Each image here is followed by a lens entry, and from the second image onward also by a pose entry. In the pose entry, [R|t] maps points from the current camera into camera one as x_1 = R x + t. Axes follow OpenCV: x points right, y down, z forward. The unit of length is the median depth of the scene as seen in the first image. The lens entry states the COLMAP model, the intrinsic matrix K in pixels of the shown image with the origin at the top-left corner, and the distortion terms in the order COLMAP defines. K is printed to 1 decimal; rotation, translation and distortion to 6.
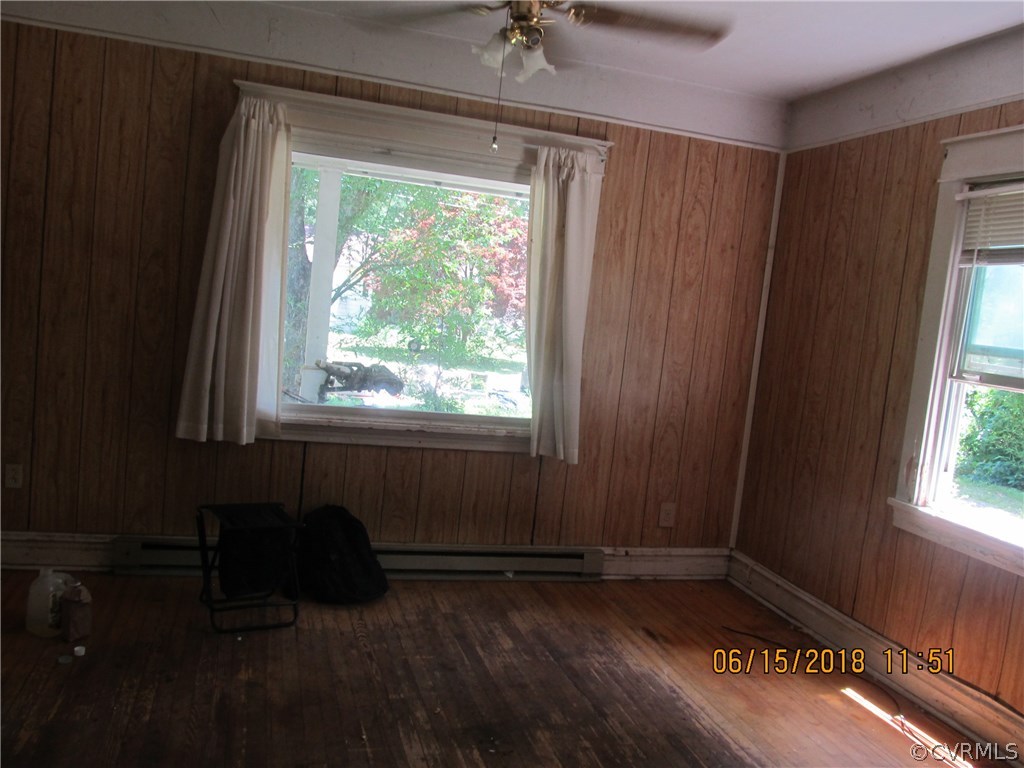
lens RADIAL K [[843.6, 0, 514.0], [0, 843.6, 384.5], [0, 0, 1]] dist [-0.072167, 0.034673]
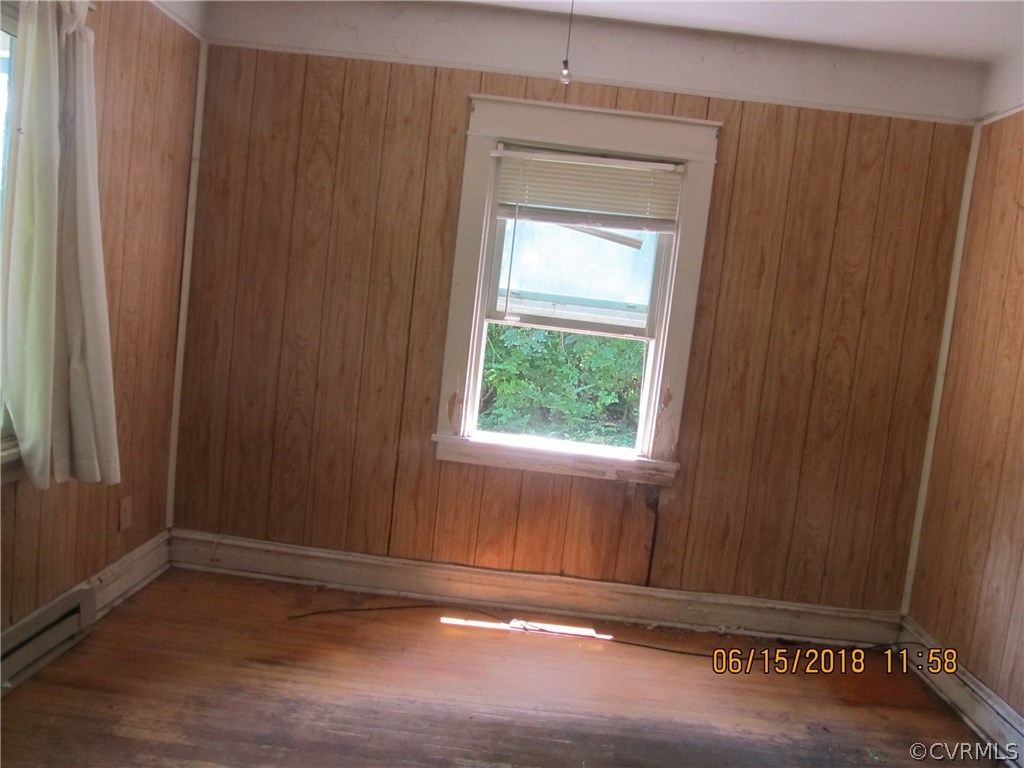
lens RADIAL K [[843.6, 0, 514.2], [0, 843.6, 383.8], [0, 0, 1]] dist [-0.072167, 0.034673]
pose [[0.316571, -0.163690, 0.934339, -0.500711], [0.010621, 0.985548, 0.169063, -0.106105], [-0.948509, -0.043596, 0.313734, 0.570870]]
